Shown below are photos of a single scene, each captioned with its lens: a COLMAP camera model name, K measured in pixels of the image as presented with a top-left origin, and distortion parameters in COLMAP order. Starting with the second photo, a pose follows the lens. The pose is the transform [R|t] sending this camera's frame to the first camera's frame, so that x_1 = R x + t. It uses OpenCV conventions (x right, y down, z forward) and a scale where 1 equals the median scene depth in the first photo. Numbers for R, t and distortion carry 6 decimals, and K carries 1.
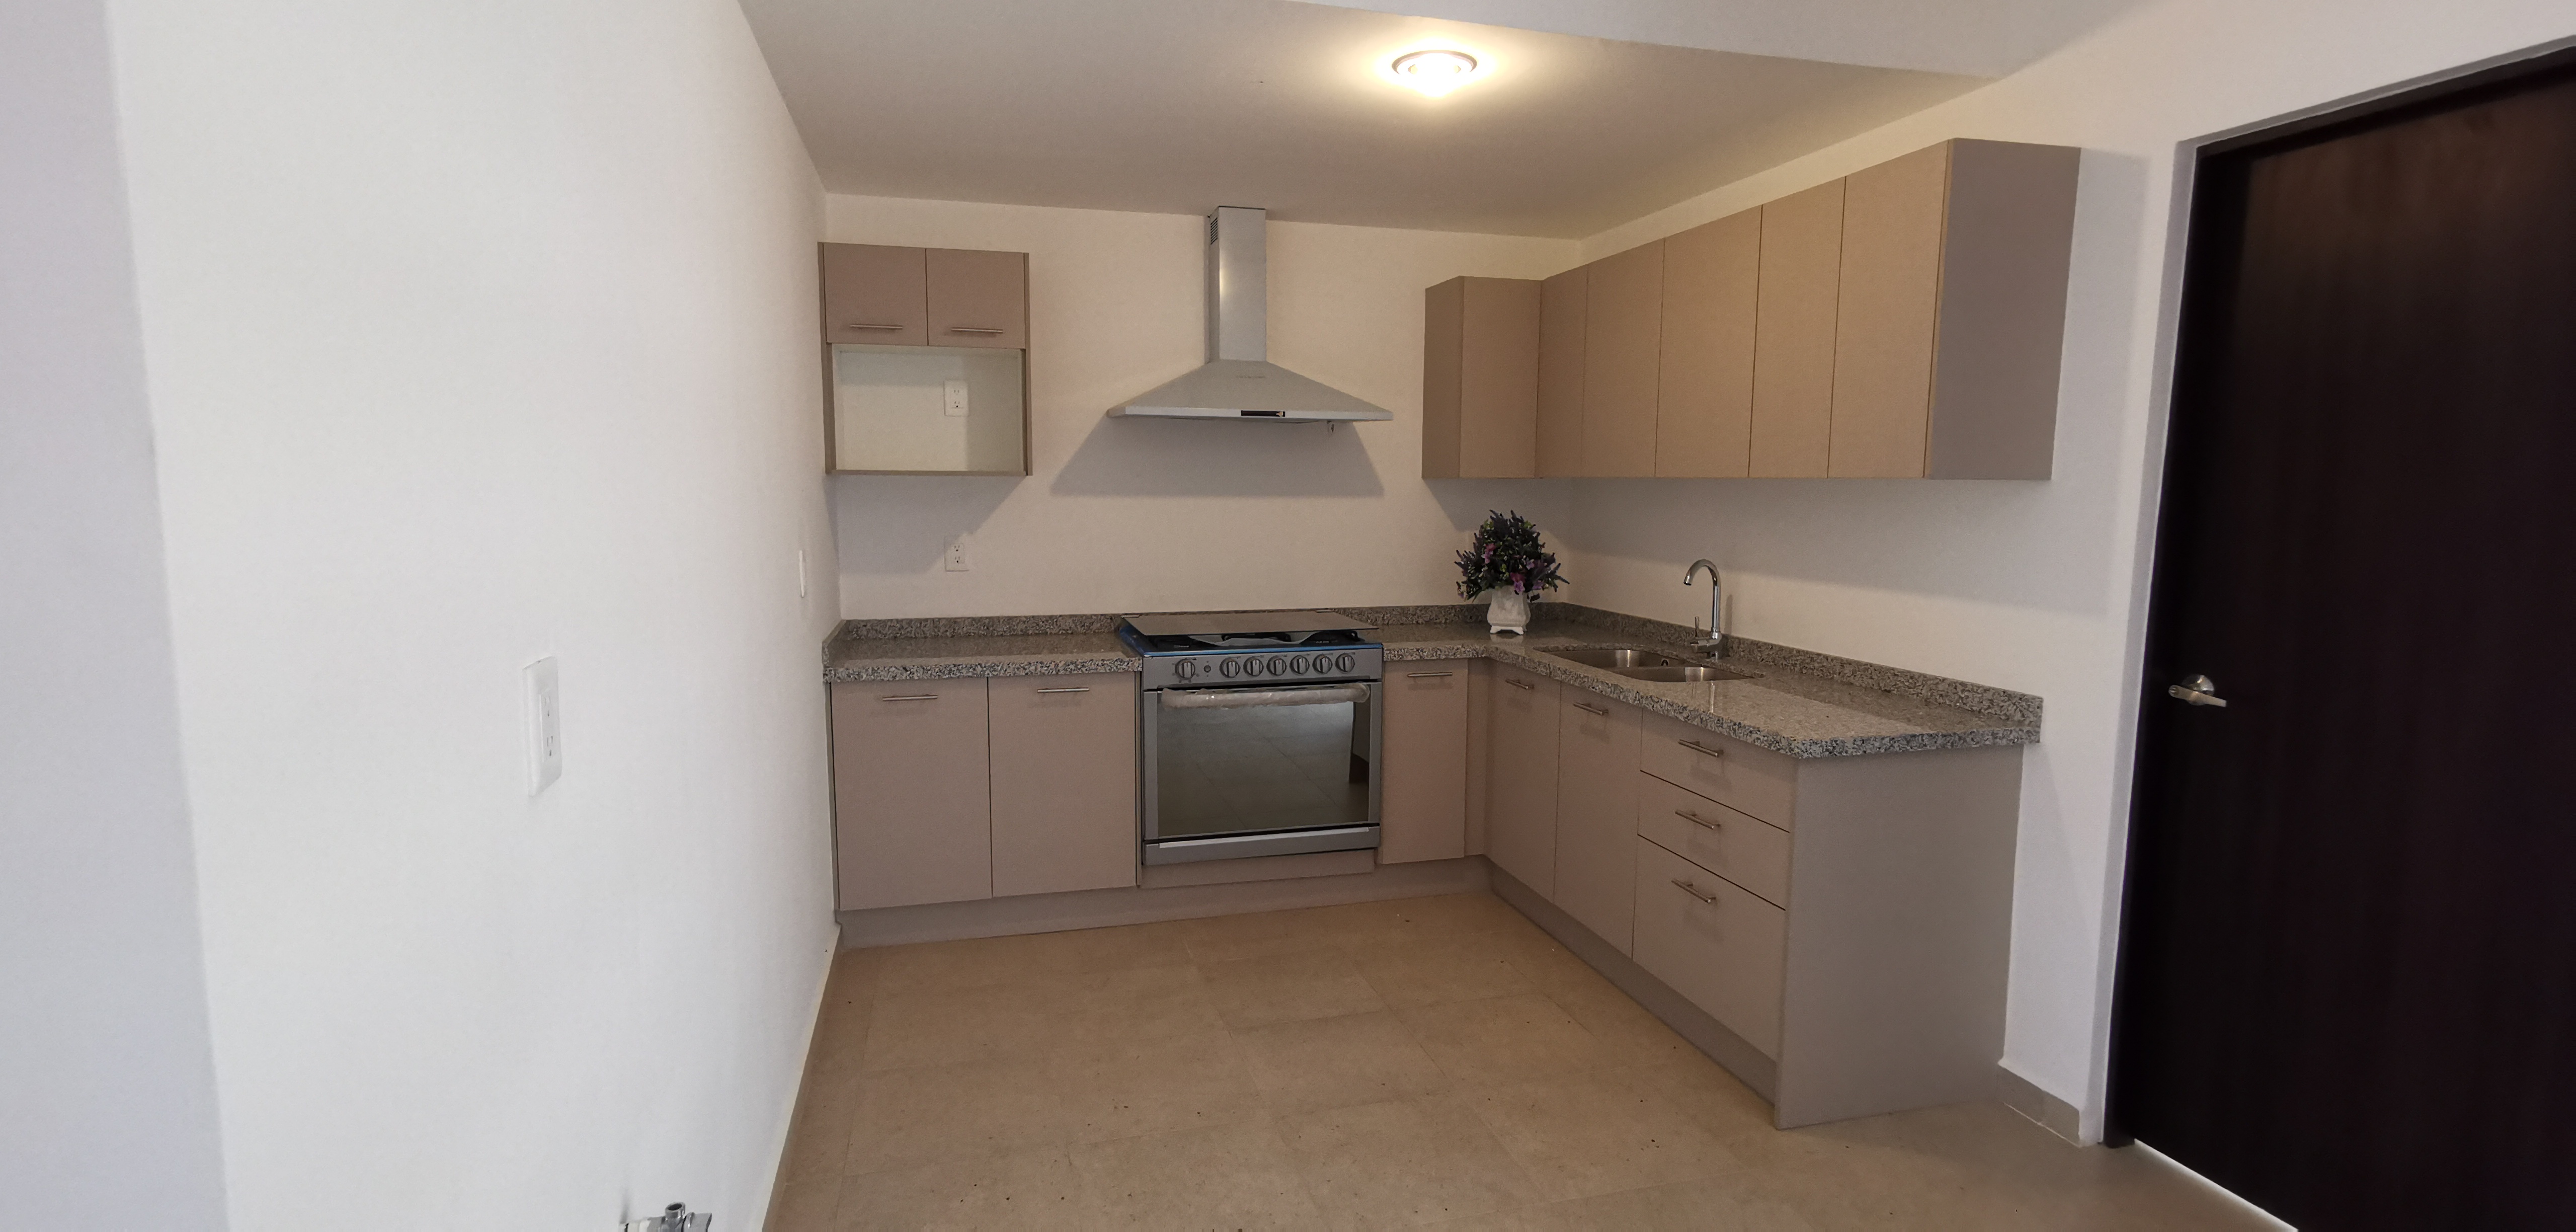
lens RADIAL K [[1194.1, 0, 1289.1], [0, 1194.1, 611.7], [0, 0, 1]] dist [-0.005132, -0.000100]
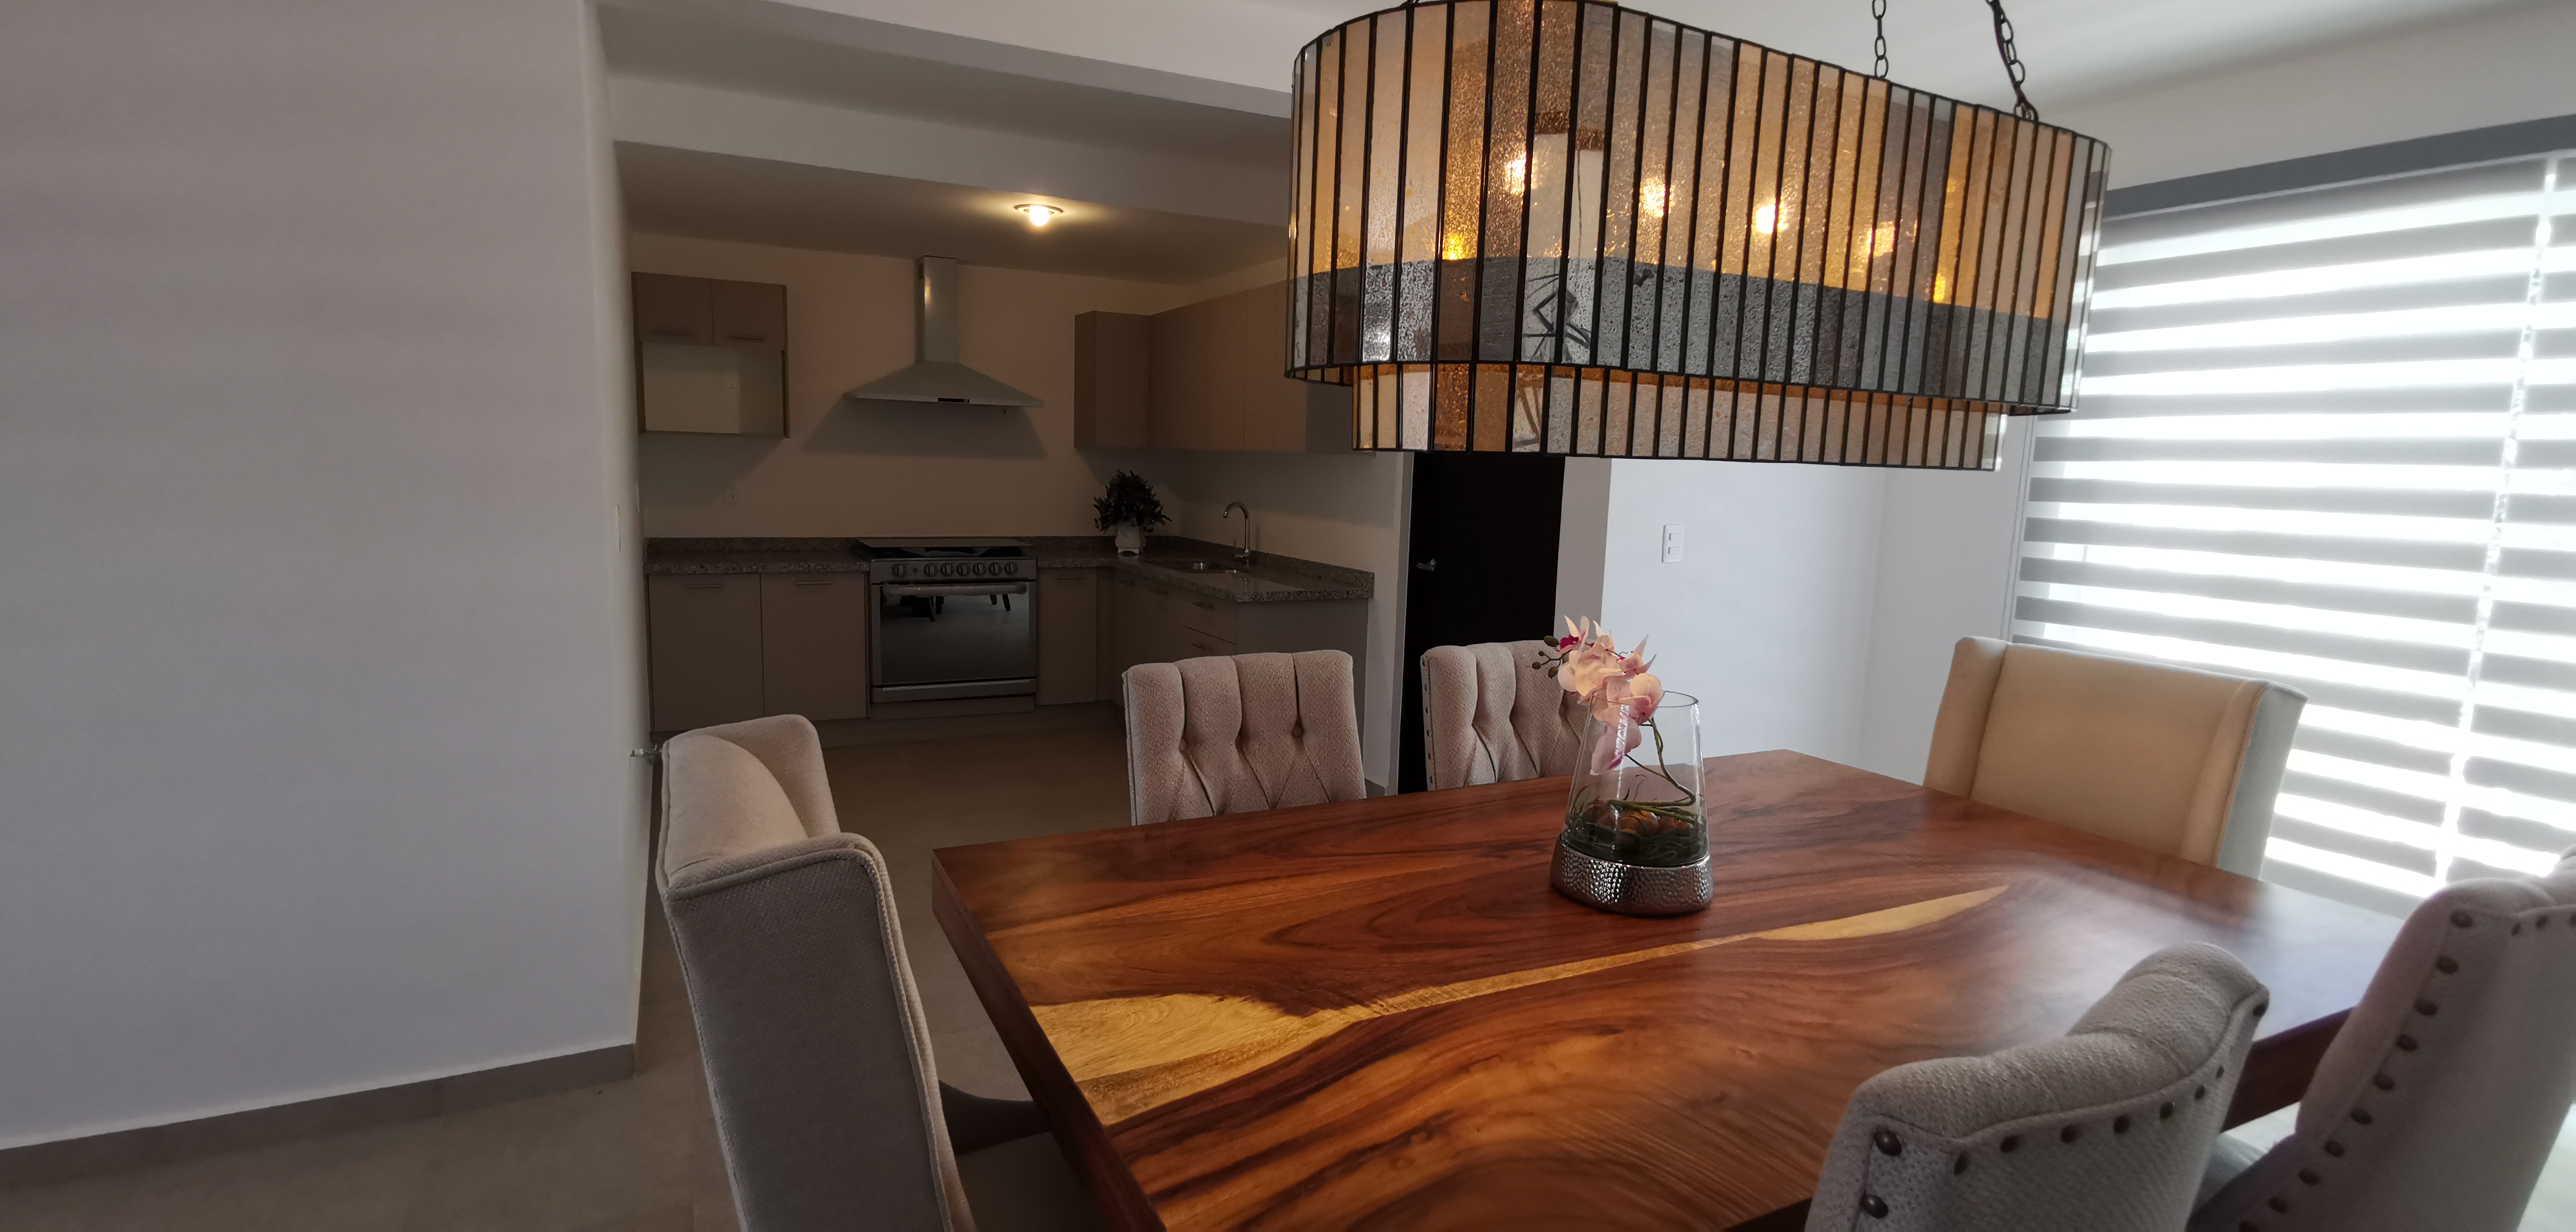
lens RADIAL K [[1194.1, 0, 1287.3], [0, 1194.1, 623.1], [0, 0, 1]] dist [-0.005132, -0.000100]
pose [[0.978930, -0.002591, 0.204180, 0.079304], [-0.004012, 0.999482, 0.031917, 0.061331], [-0.204157, -0.032064, 0.978413, -0.539588]]
